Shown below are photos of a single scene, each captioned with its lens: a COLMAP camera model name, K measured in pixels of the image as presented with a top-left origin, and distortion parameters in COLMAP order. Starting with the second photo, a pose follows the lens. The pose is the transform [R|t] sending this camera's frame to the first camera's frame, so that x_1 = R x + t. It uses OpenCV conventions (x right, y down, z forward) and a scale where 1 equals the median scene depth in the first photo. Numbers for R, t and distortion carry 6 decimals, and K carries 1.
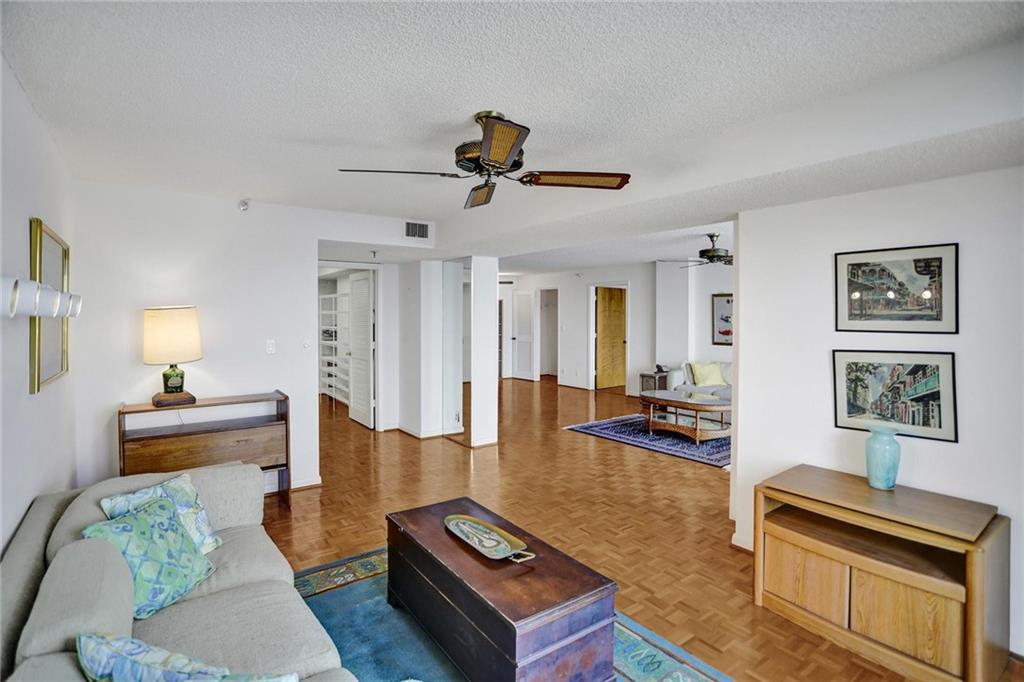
lens RADIAL K [[509.0, 0, 517.6], [0, 509.0, 317.4], [0, 0, 1]] dist [-0.050727, 0.000647]
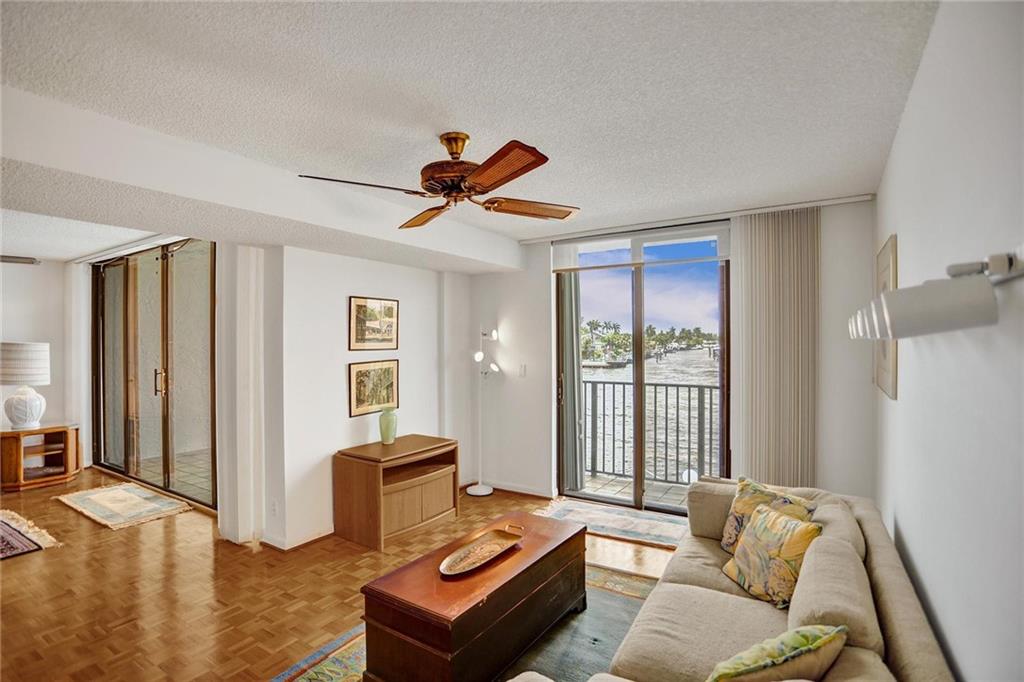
lens RADIAL K [[505.4, 0, 512.0], [0, 505.4, 341.0], [0, 0, 1]] dist [-0.050430, 0.001043]
pose [[-0.375525, -0.000920, 0.926812, -0.912325], [0.009434, 0.999944, 0.004815, -0.002408], [-0.926764, 0.010551, -0.375495, 1.152177]]
